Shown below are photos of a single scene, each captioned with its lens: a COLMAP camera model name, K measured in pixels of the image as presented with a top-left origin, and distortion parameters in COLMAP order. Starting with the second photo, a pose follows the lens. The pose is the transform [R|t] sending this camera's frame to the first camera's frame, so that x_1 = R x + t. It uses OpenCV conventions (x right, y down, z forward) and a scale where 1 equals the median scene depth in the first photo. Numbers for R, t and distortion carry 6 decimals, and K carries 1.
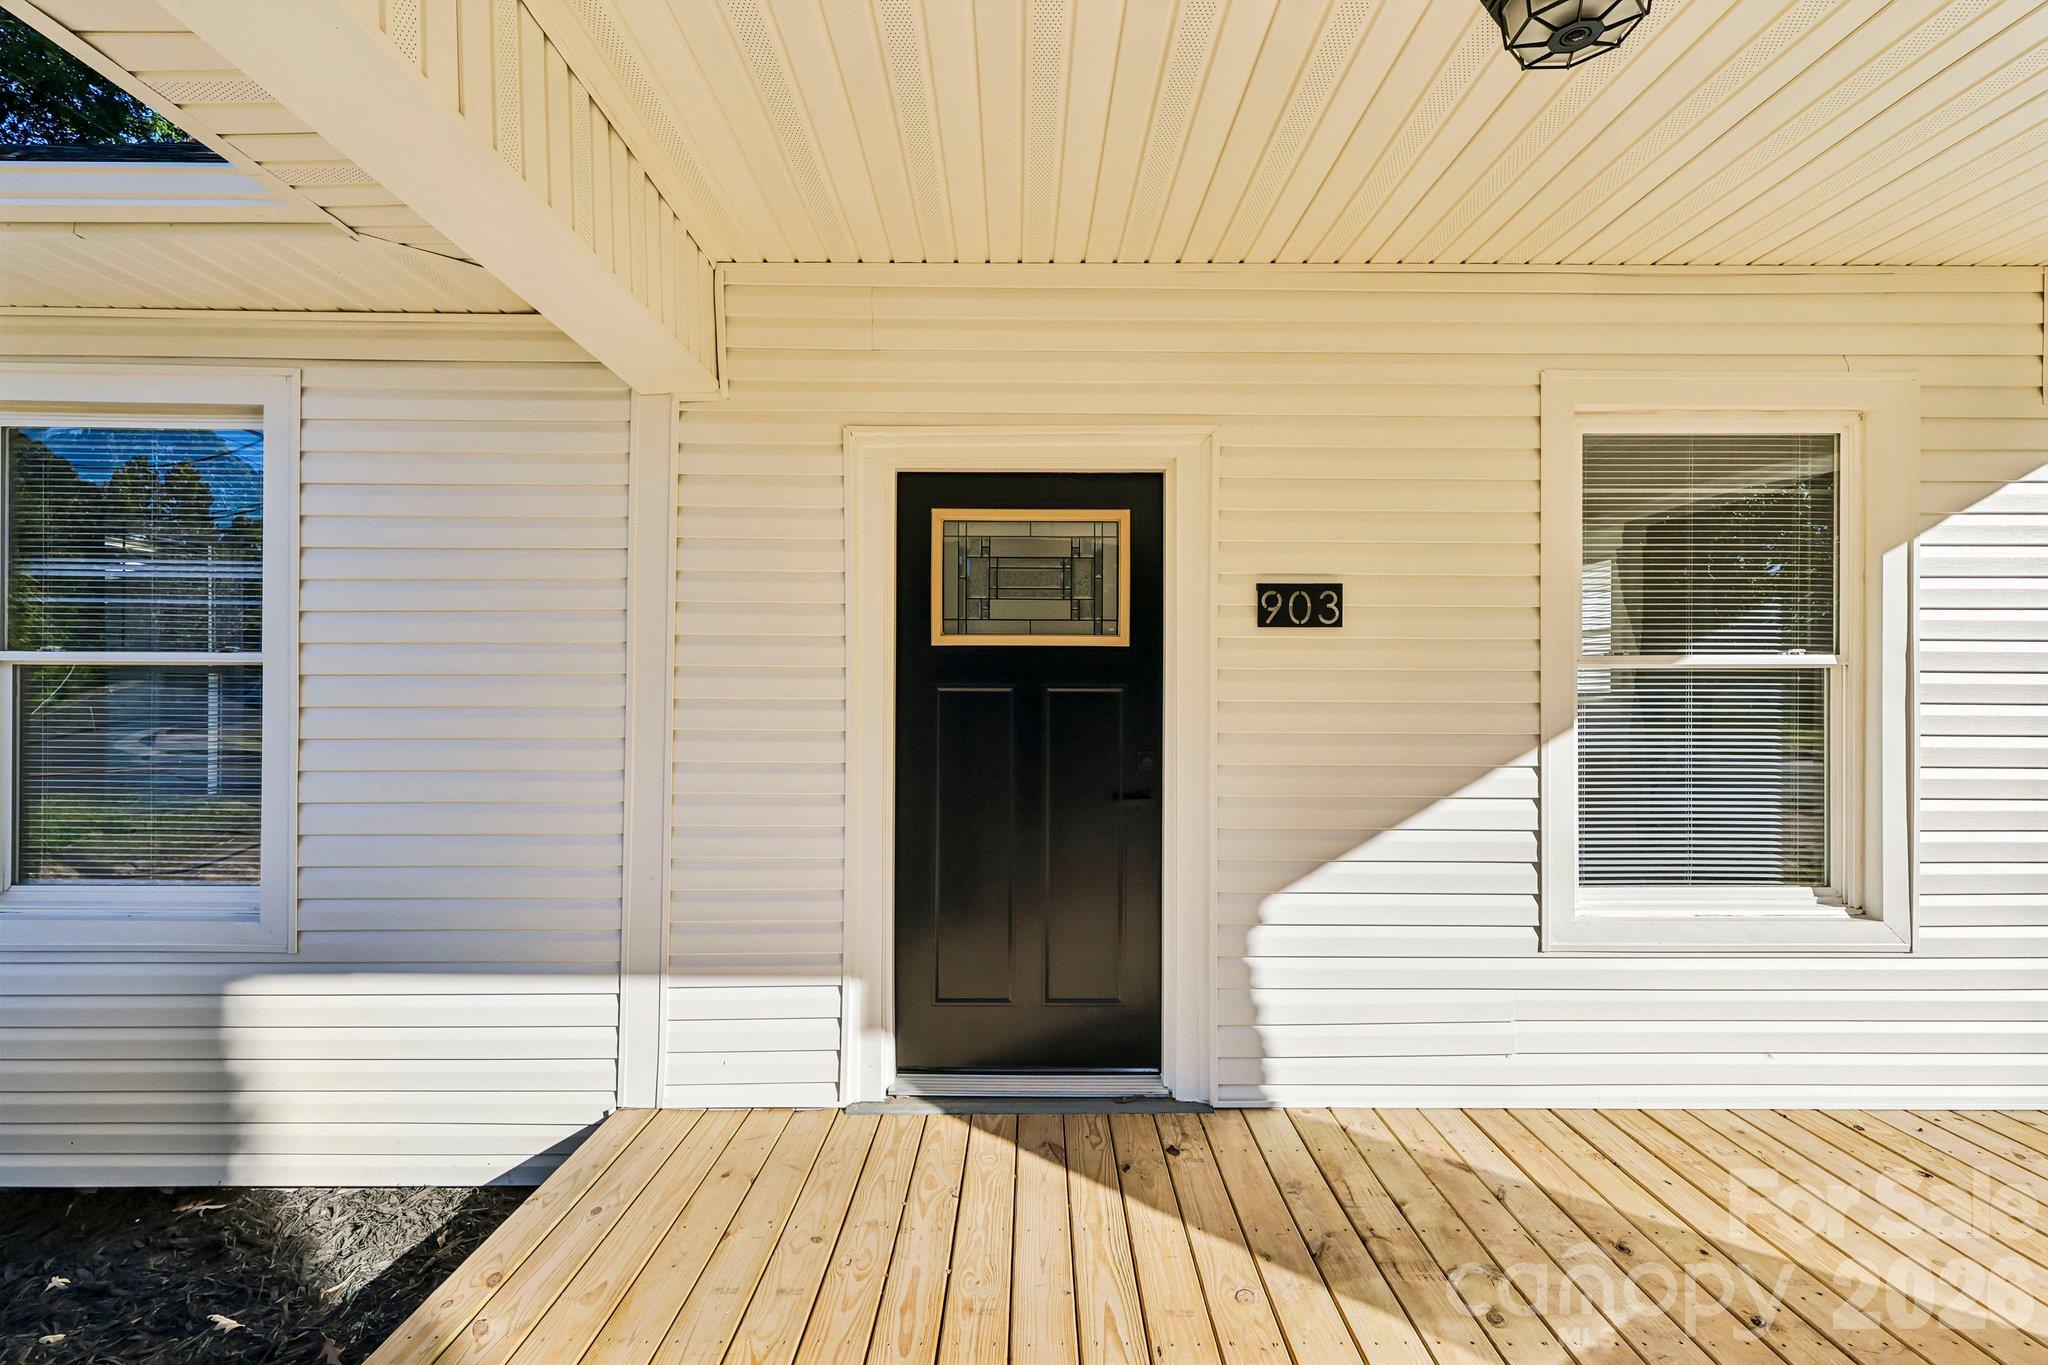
lens RADIAL K [[961.1, 0, 1024.0], [0, 961.1, 682.5], [0, 0, 1]] dist [0.001434, 0.000855]
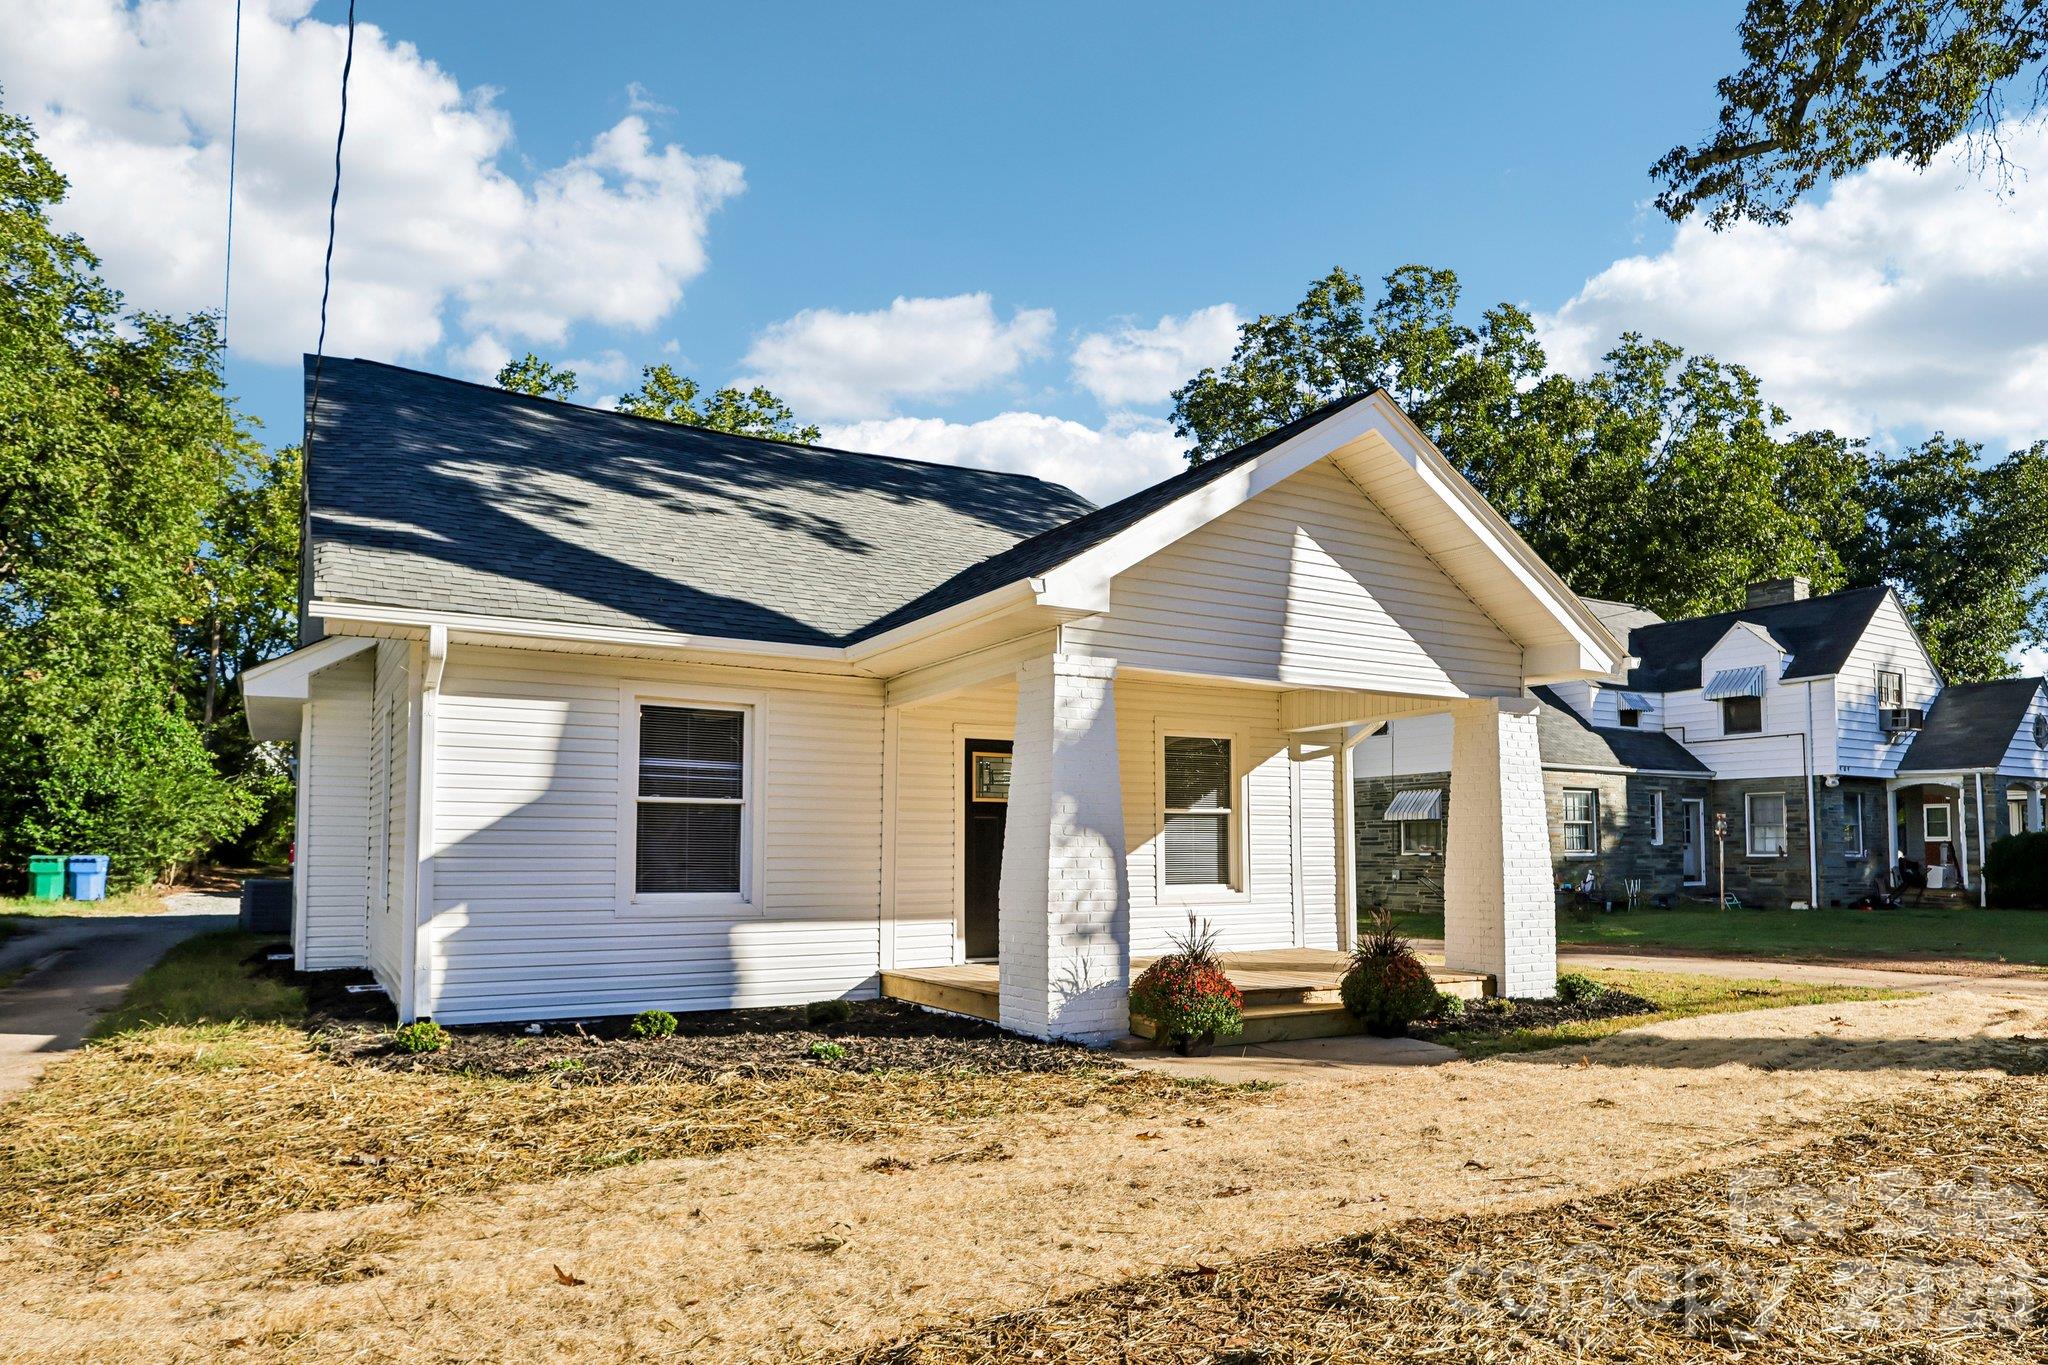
lens RADIAL K [[1331.3, 0, 1024.0], [0, 1331.3, 682.5], [0, 0, 1]] dist [0.008294, 0.003052]
pose [[0.866580, 0.061845, 0.495190, -1.922066], [0.000182, 0.992252, -0.124242, 0.101847], [-0.499037, 0.107756, 0.859855, -2.450168]]
